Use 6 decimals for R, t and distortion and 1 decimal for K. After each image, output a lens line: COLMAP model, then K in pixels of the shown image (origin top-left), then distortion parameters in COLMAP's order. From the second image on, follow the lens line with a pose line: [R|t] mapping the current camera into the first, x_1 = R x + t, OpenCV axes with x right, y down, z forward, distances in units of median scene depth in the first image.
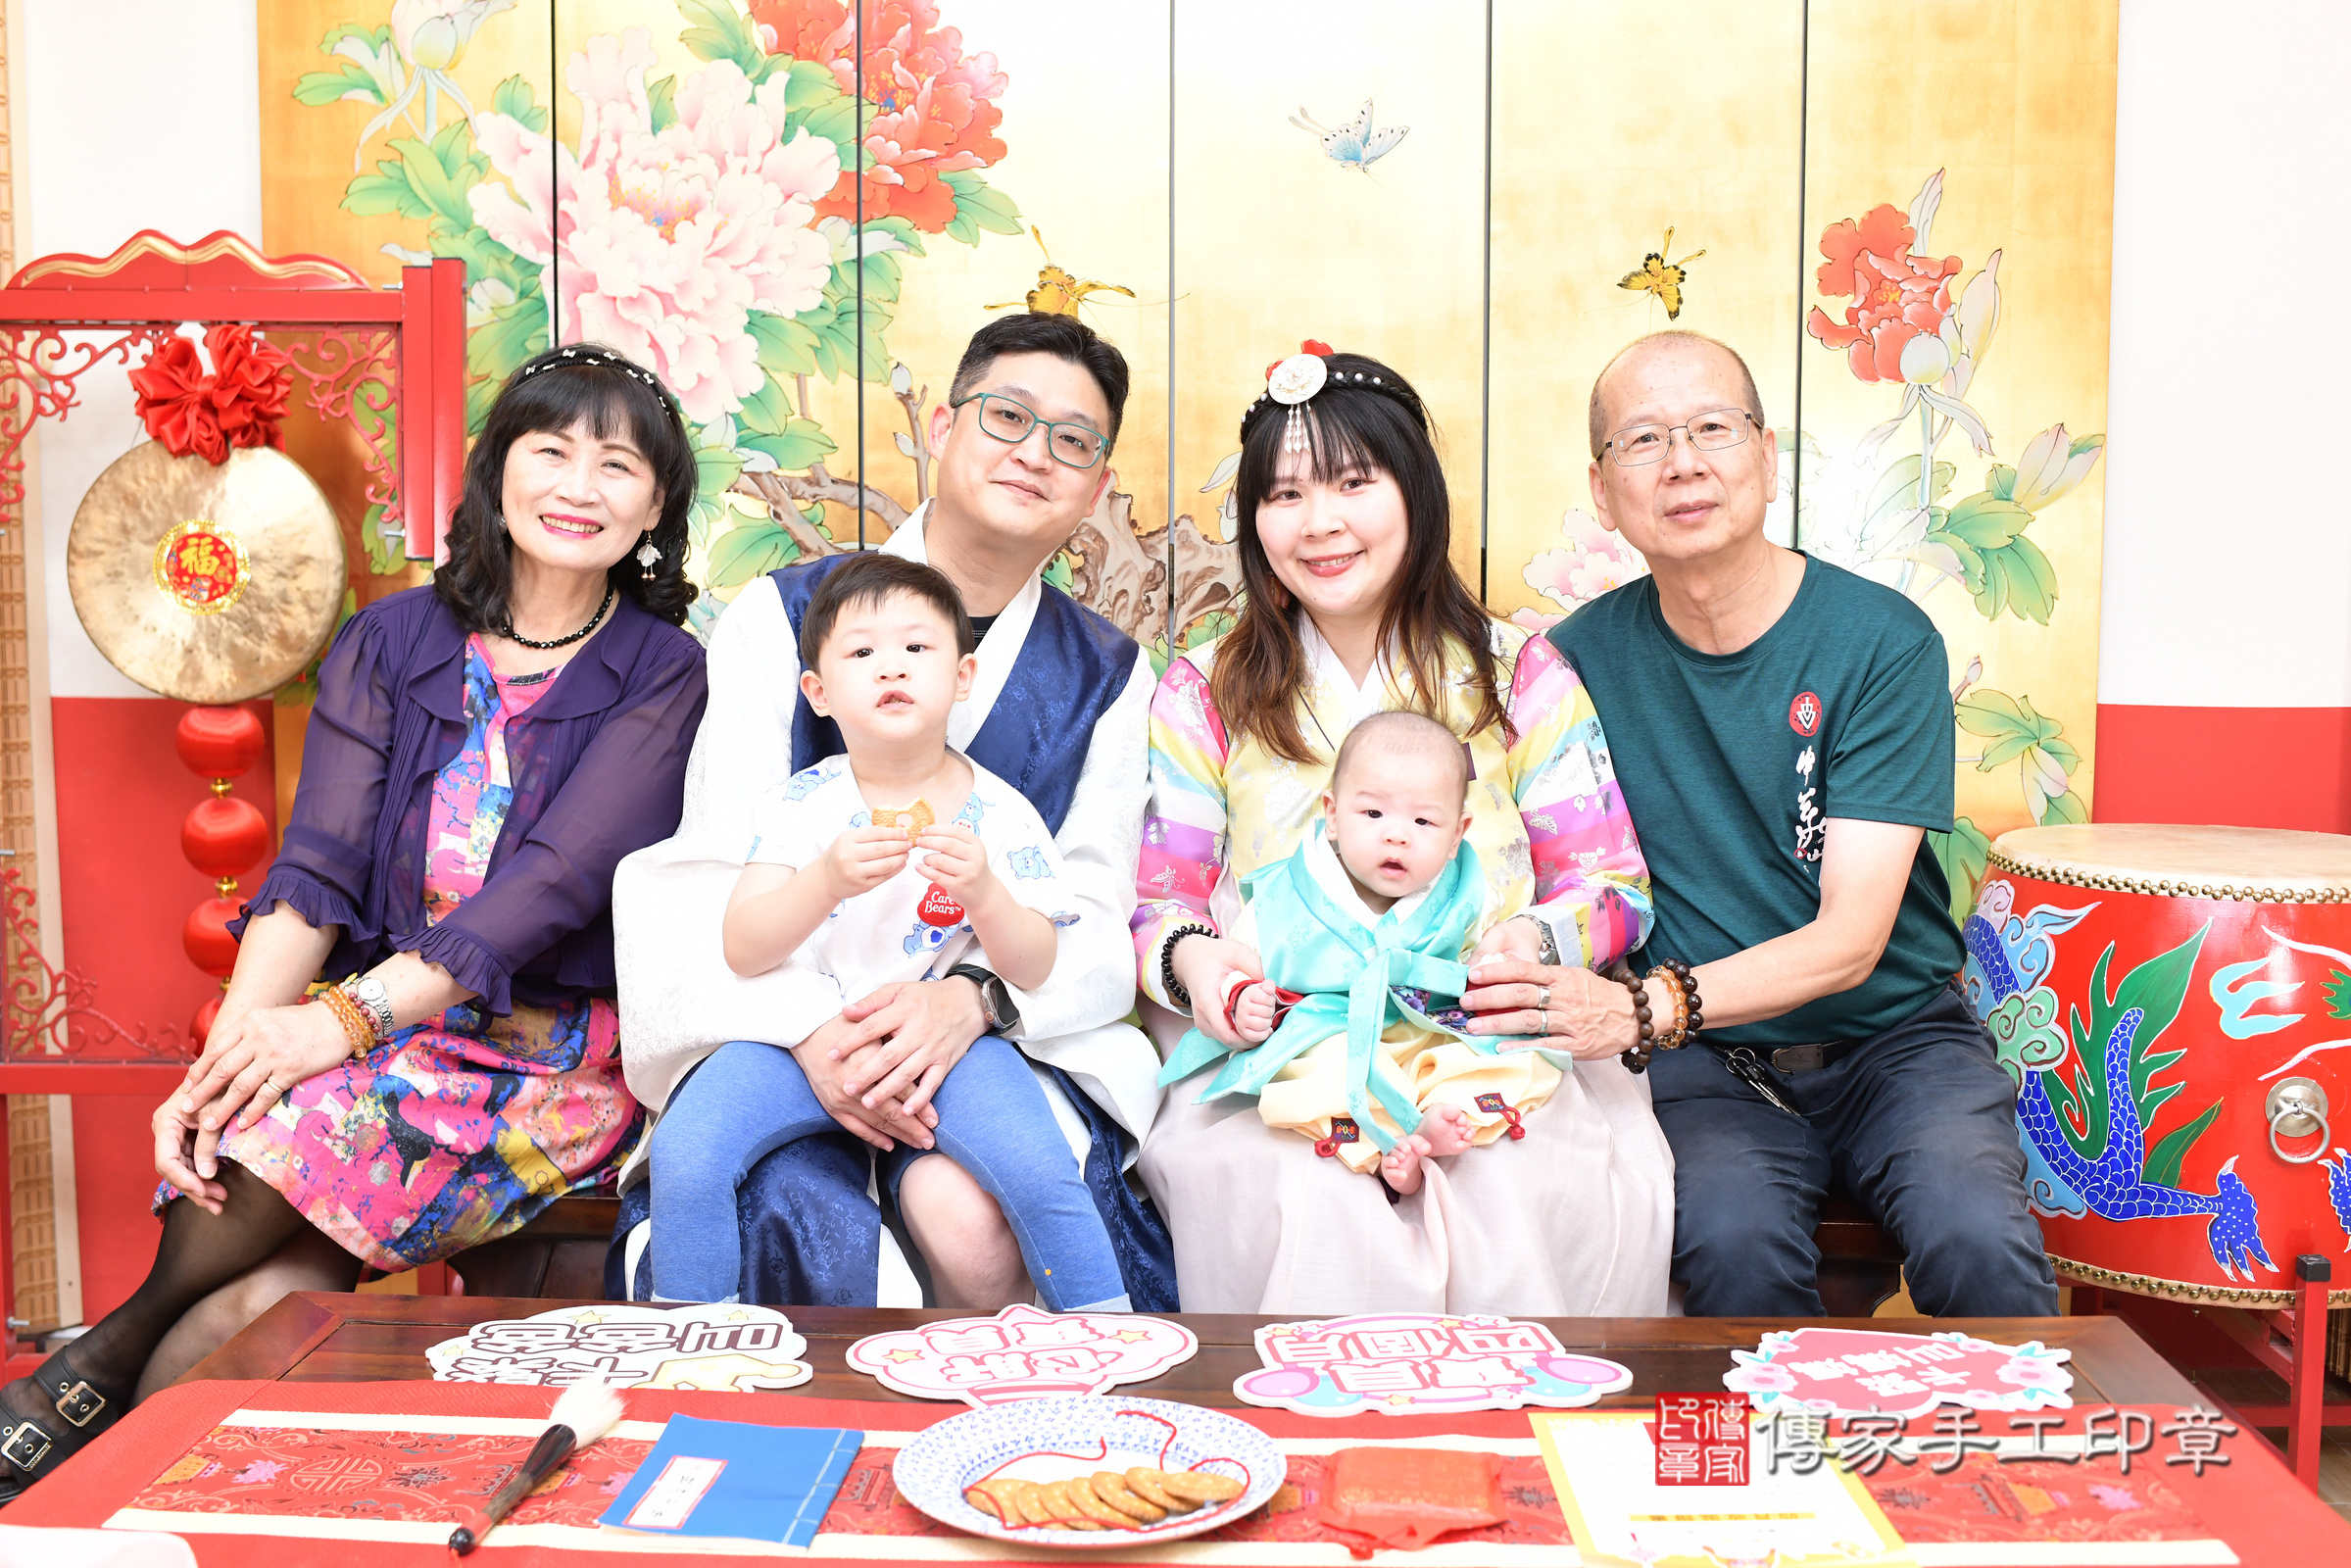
lens RADIAL K [[2455.2, 0, 1155.2], [0, 2455.2, 797.8], [0, 0, 1]] dist [-0.106516, 0.119878]
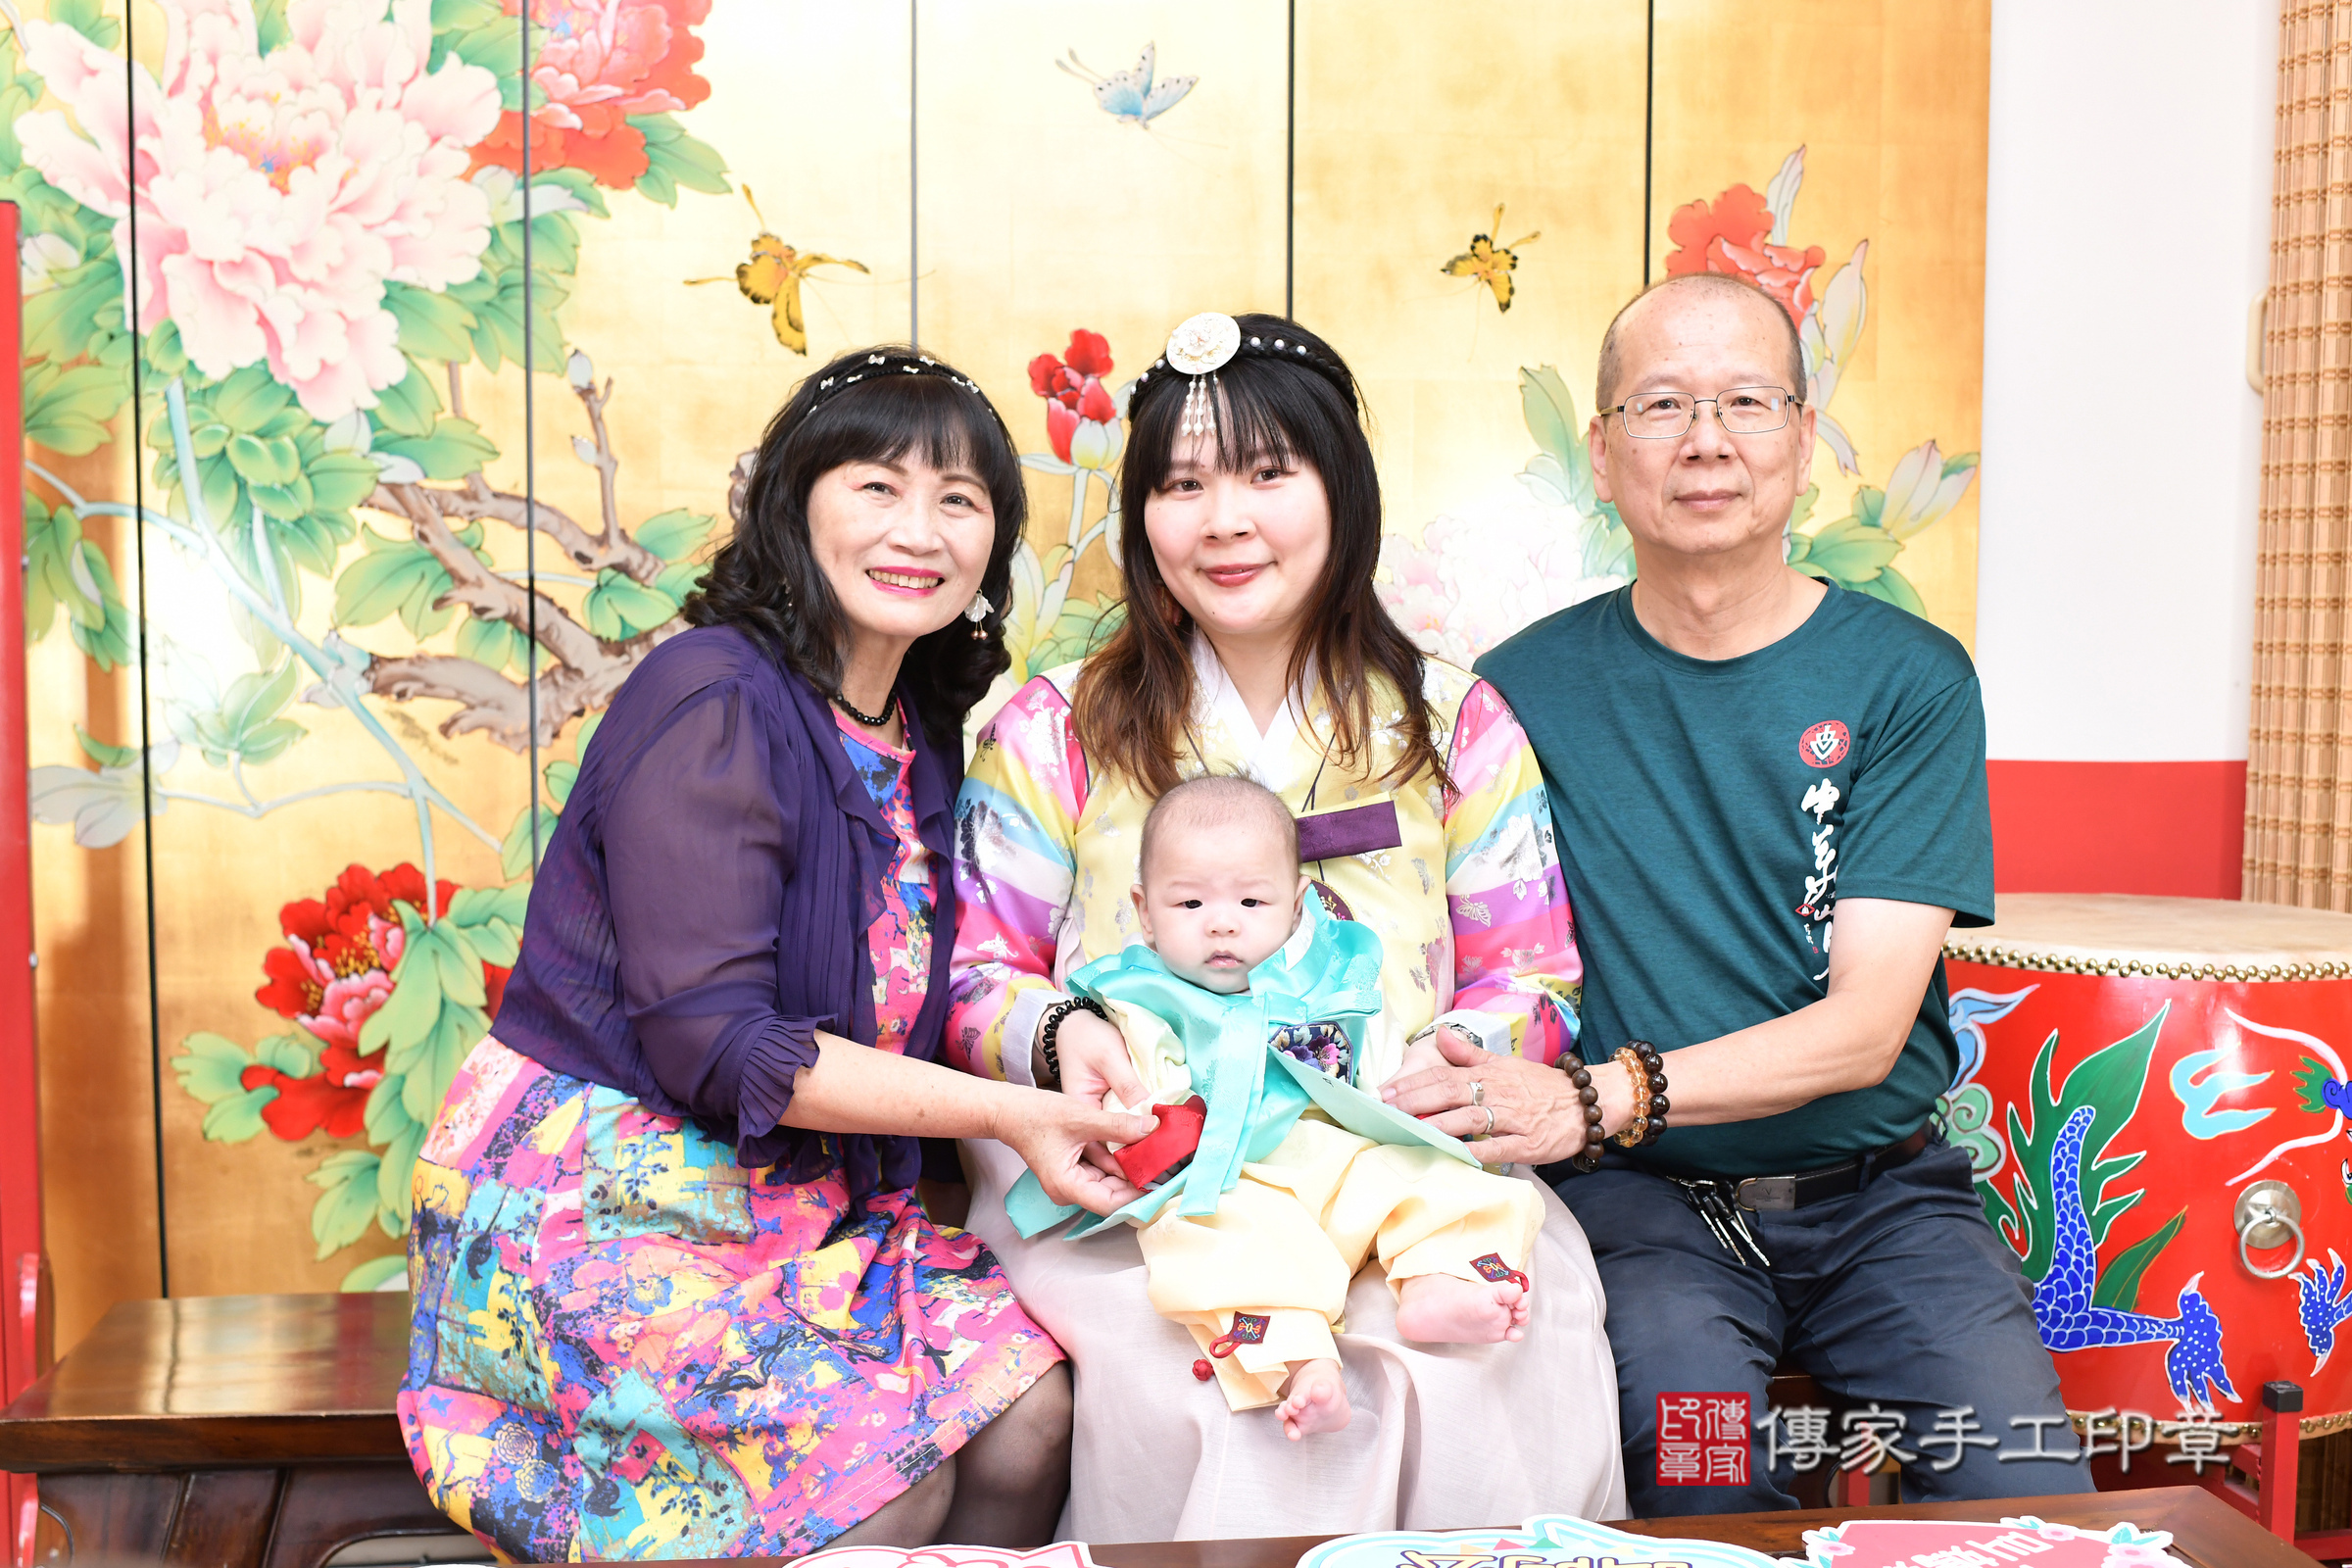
lens RADIAL K [[2636.7, 0, 1158.6], [0, 2636.7, 880.5], [0, 0, 1]] dist [-0.107823, 0.125385]
pose [[0.984846, -0.015251, 0.172761, -0.068606], [0.015101, 0.999884, 0.002182, -0.000917], [-0.172774, 0.000460, 0.984961, 0.115994]]
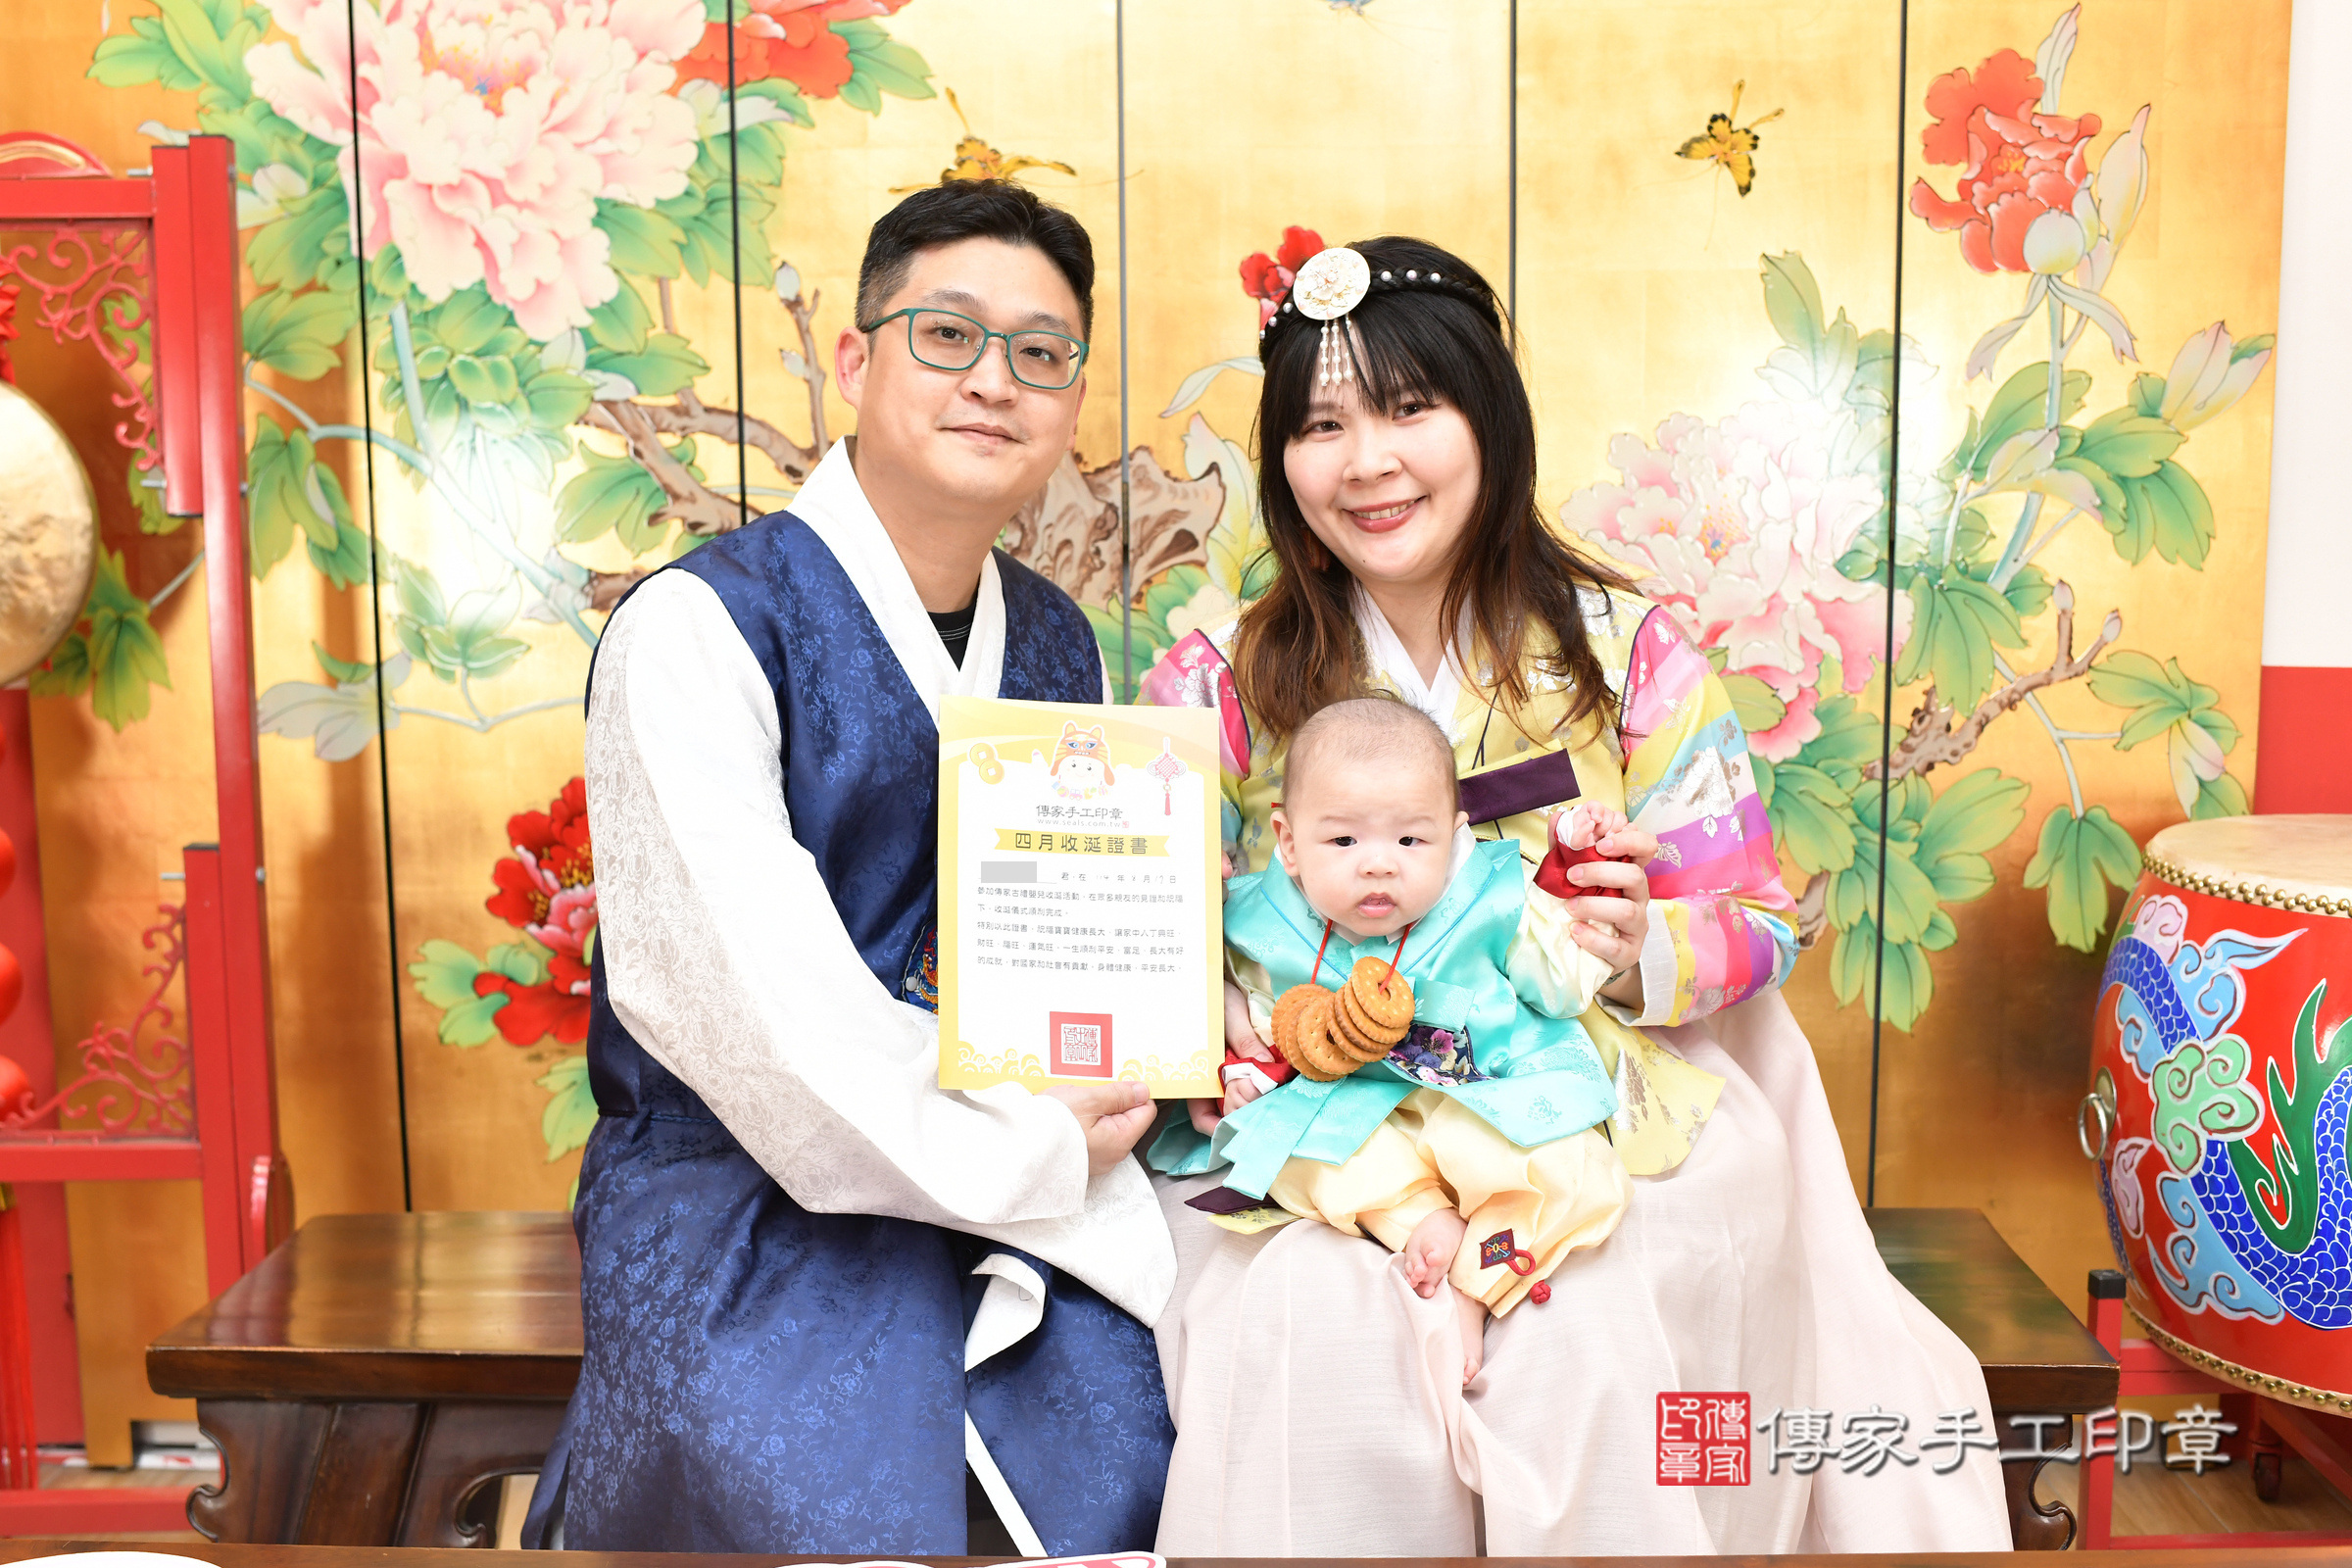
lens RADIAL K [[2497.0, 0, 1154.5], [0, 2497.0, 831.5], [0, 0, 1]] dist [-0.109632, 0.128705]
pose [[0.999836, -0.014078, 0.011371, 0.005360], [0.013573, 0.998966, 0.043383, -0.024424], [-0.011970, -0.043222, 0.998994, 0.177315]]
